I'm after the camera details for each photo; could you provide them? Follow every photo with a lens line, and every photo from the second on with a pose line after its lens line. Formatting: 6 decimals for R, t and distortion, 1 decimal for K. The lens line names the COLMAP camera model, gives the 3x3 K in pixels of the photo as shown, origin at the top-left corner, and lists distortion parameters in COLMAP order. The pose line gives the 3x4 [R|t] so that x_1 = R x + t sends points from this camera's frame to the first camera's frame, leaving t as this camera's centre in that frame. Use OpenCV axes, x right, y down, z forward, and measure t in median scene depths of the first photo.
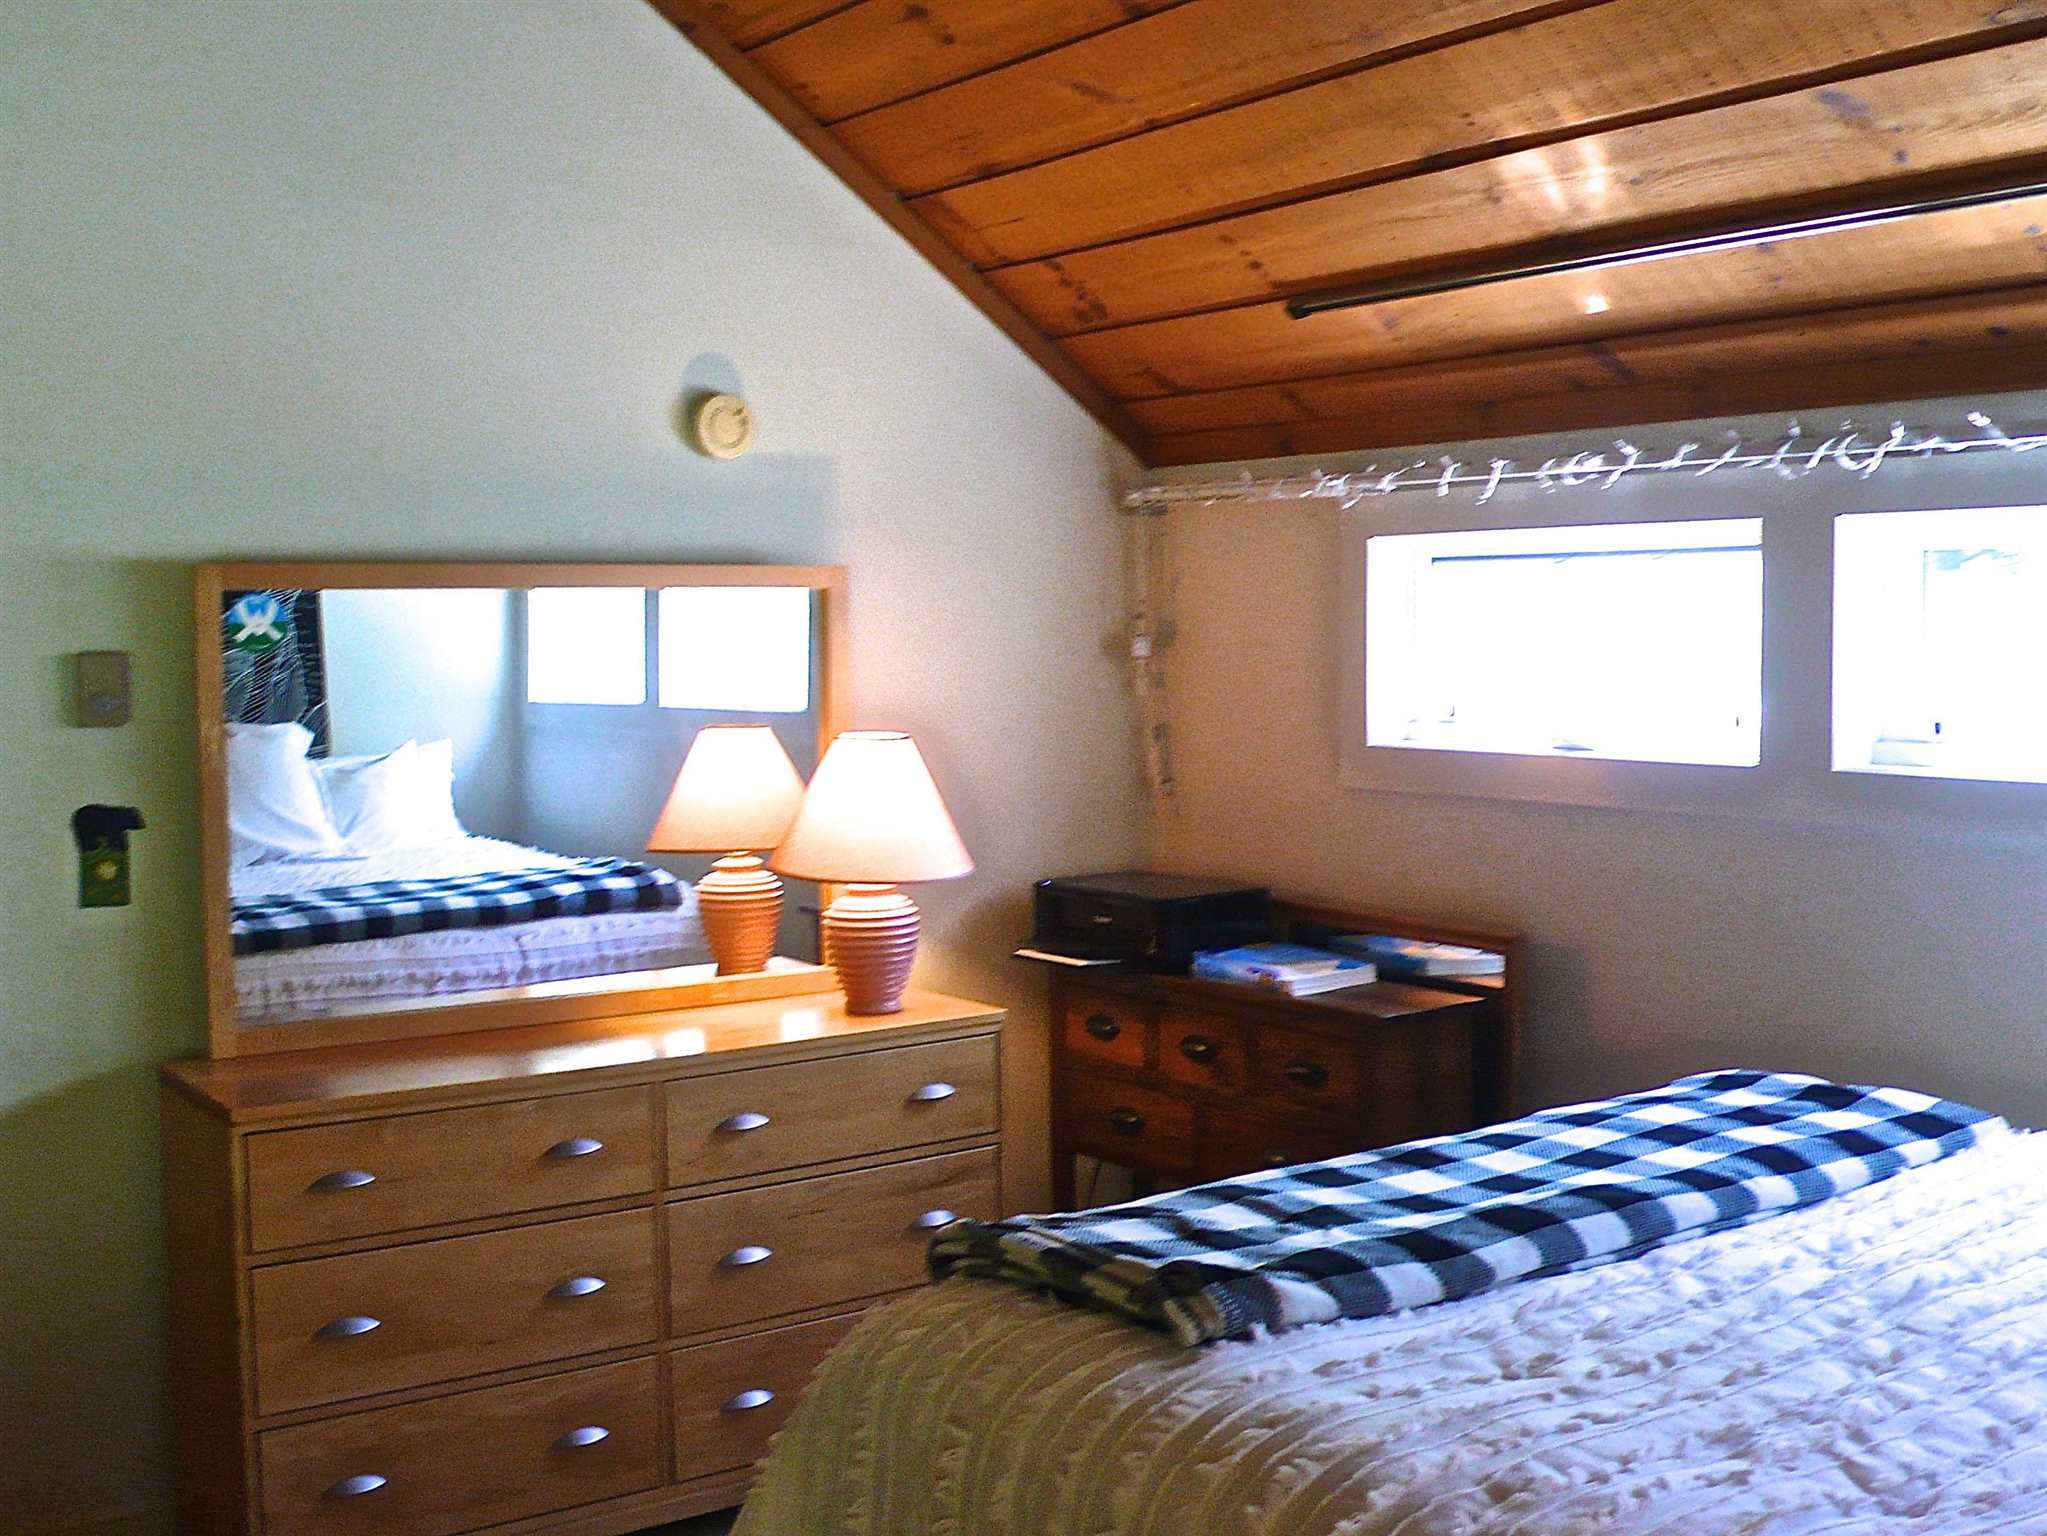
lens RADIAL K [[2112.5, 0, 1023.5], [0, 2112.5, 768.0], [0, 0, 1]] dist [-0.105955, 0.022206]
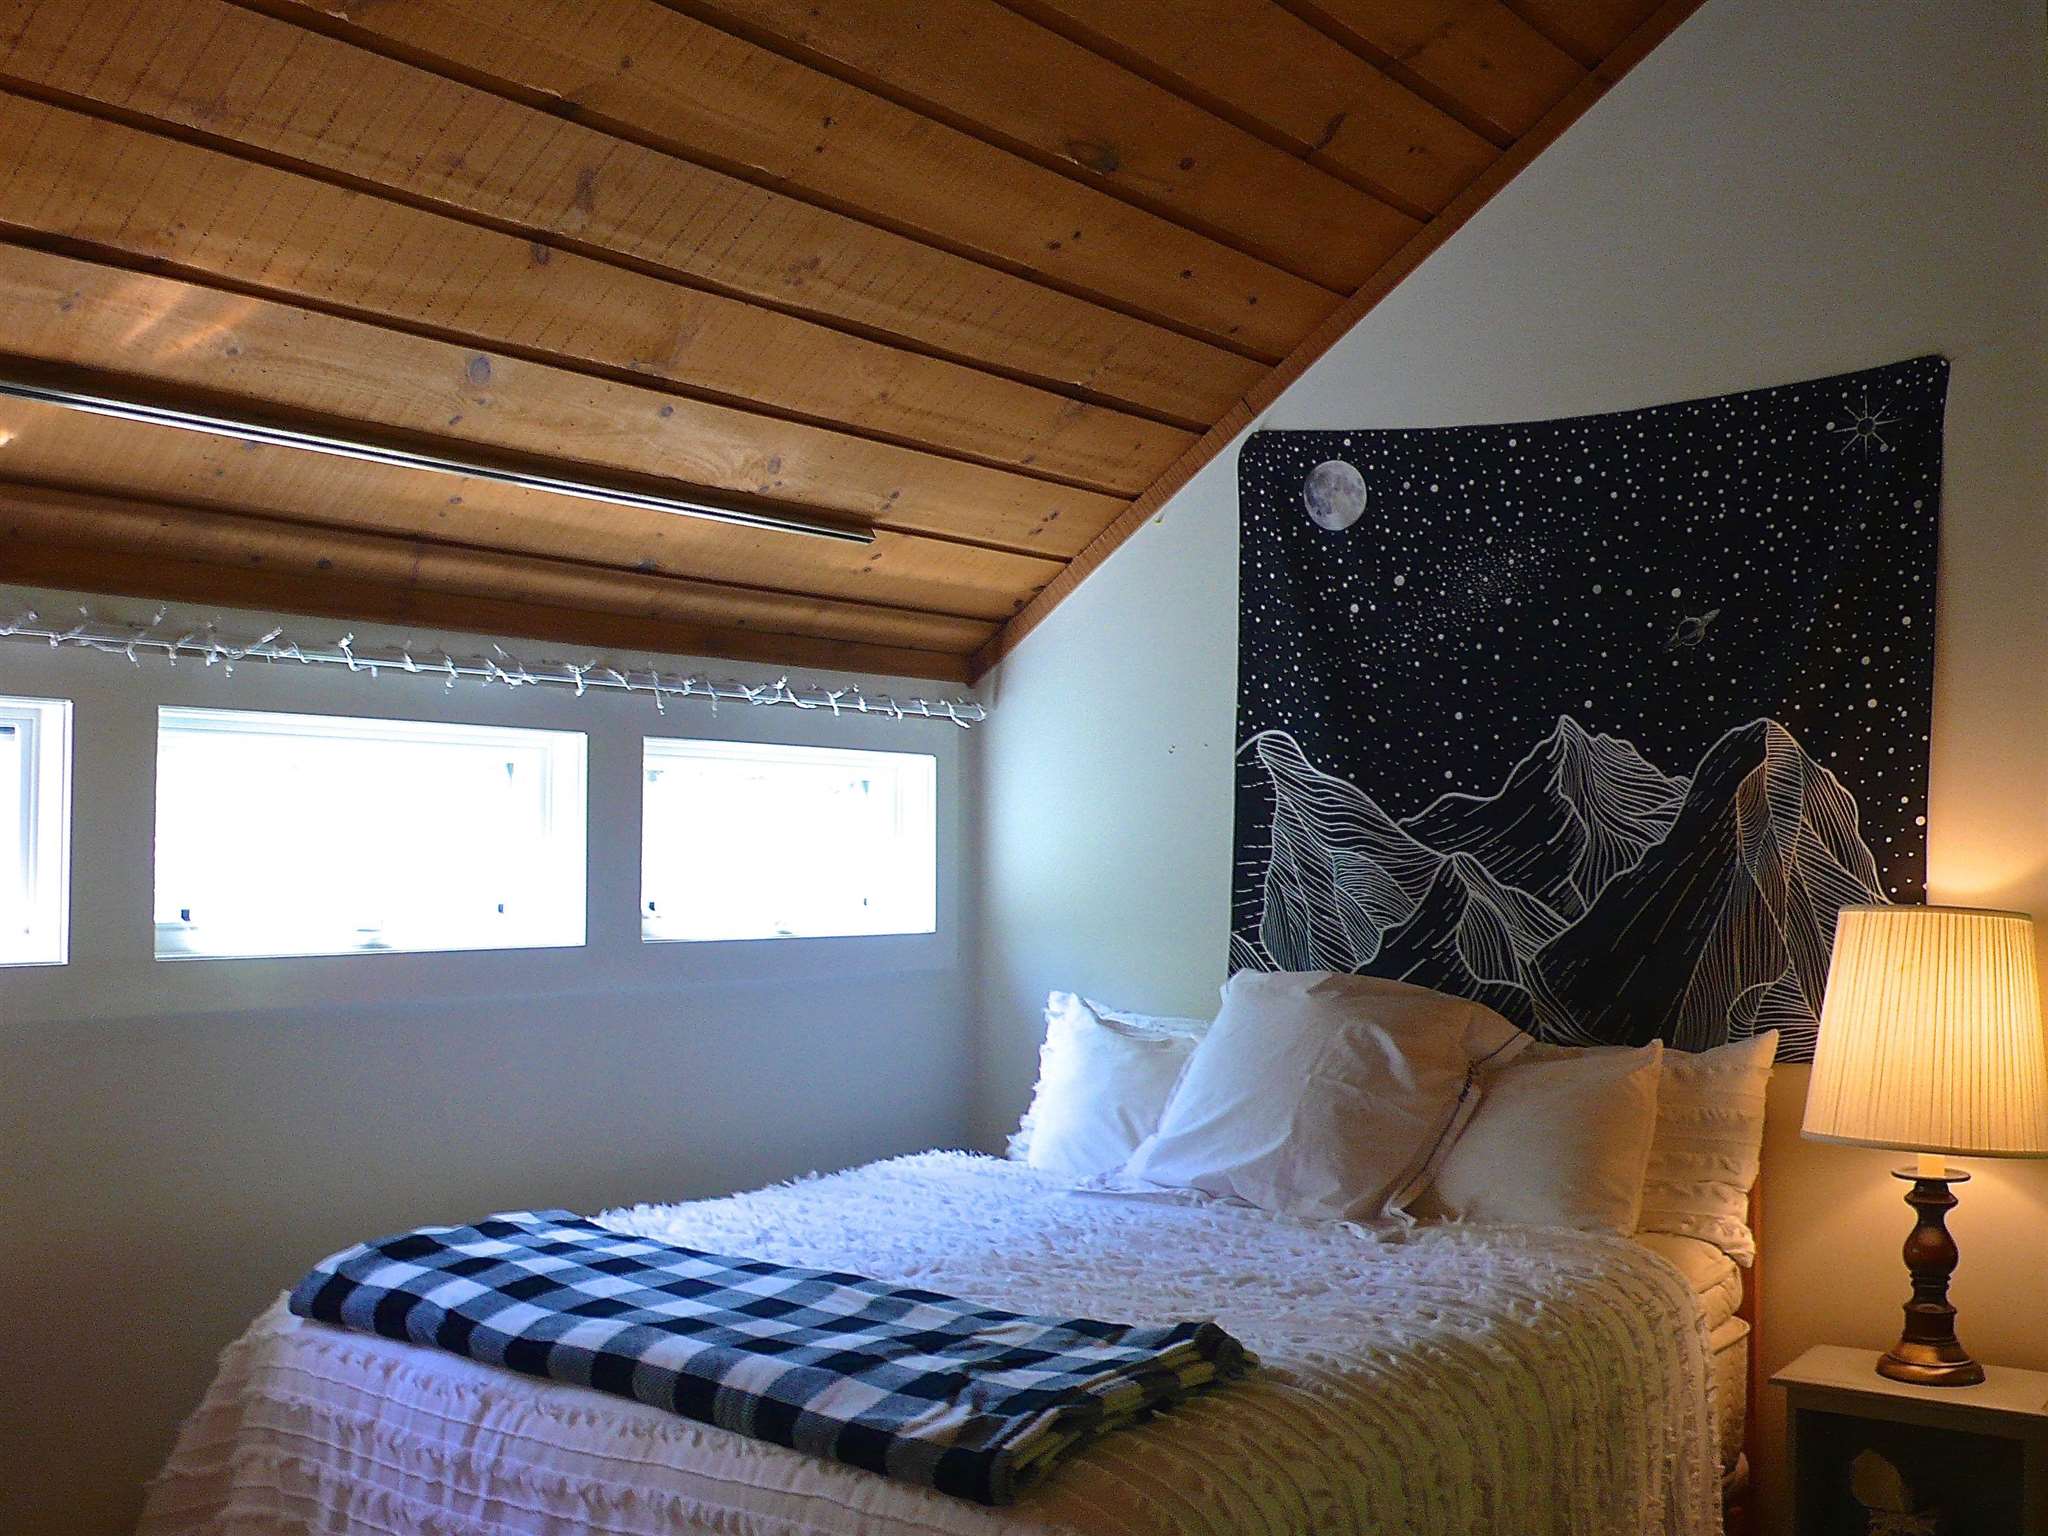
lens RADIAL K [[2113.5, 0, 1024.0], [0, 2113.5, 768.0], [0, 0, 1]] dist [-0.105955, 0.022206]
pose [[-0.327401, 0.029000, 0.944441, -0.799948], [0.050777, 0.998625, -0.013062, -0.068531], [-0.943520, 0.043680, -0.328423, 1.094045]]
